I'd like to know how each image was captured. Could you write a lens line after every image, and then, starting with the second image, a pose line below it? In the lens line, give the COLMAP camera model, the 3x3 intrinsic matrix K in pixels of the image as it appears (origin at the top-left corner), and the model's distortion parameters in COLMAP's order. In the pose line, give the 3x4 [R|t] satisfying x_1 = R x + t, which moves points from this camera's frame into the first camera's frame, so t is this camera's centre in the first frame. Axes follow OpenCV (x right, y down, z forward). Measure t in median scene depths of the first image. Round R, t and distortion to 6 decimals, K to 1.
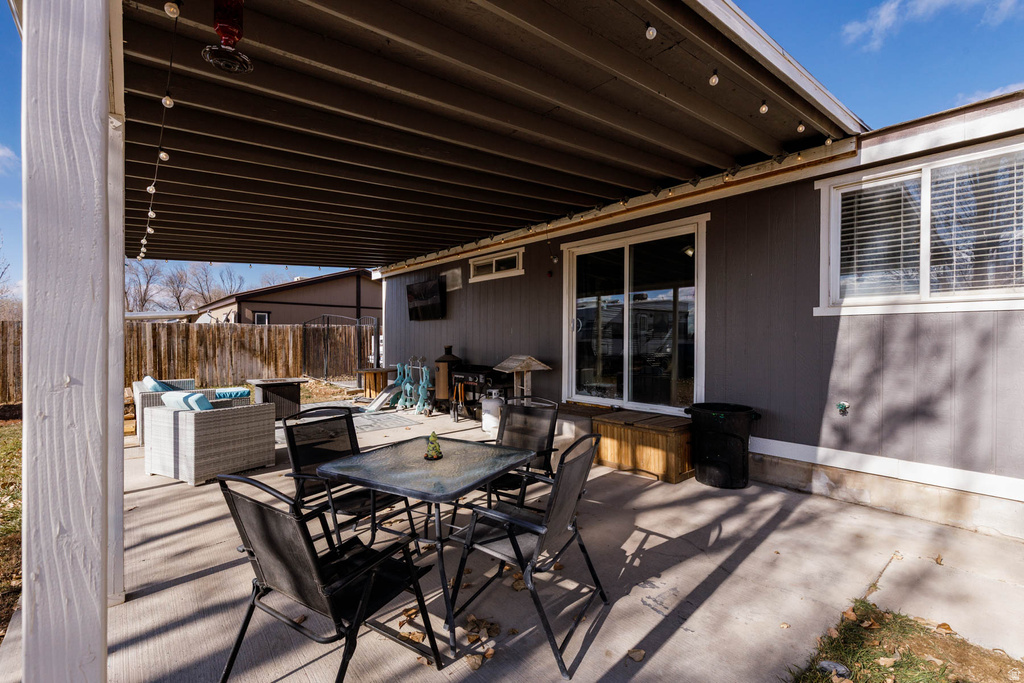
lens RADIAL K [[474.0, 0, 498.0], [0, 474.0, 338.8], [0, 0, 1]] dist [-0.004566, -0.000184]
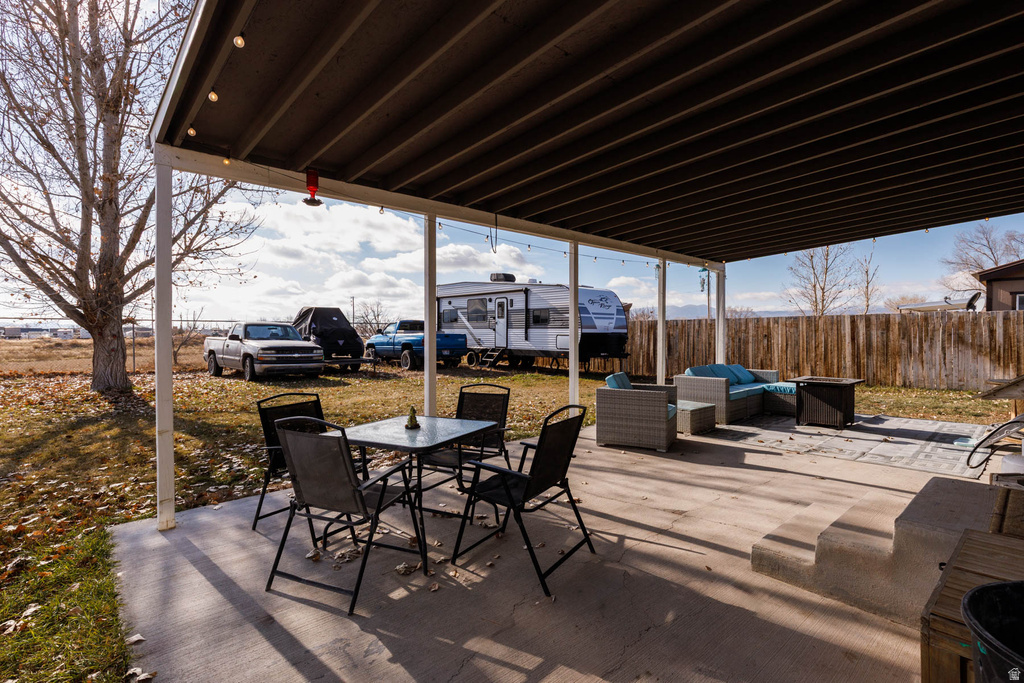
lens RADIAL K [[474.0, 0, 498.0], [0, 474.0, 338.8], [0, 0, 1]] dist [-0.004566, -0.000184]
pose [[0.040293, 0.011148, -0.999126, 0.417958], [0.003409, 0.999930, 0.011295, 0.003459], [0.999182, -0.003861, 0.040253, 0.449004]]
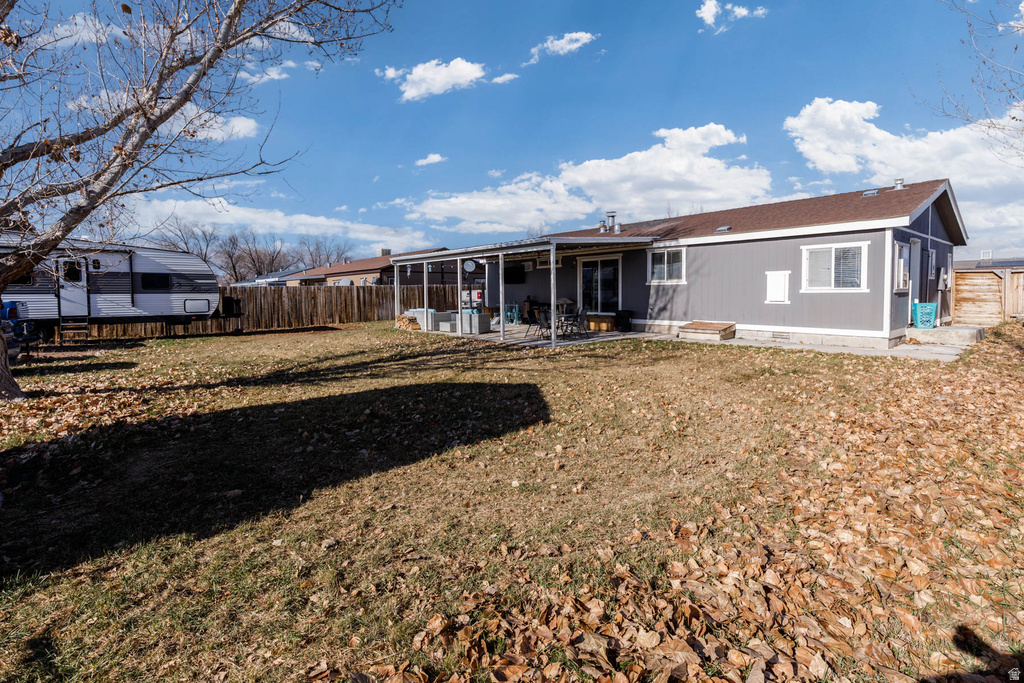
lens RADIAL K [[481.9, 0, 511.9], [0, 481.9, 327.8], [0, 0, 1]] dist [0.000482, -0.000207]
pose [[0.999643, -0.015532, 0.021748, -0.306526], [0.013841, 0.997021, 0.075881, -0.009260], [-0.022862, -0.075553, 0.996880, -1.795864]]
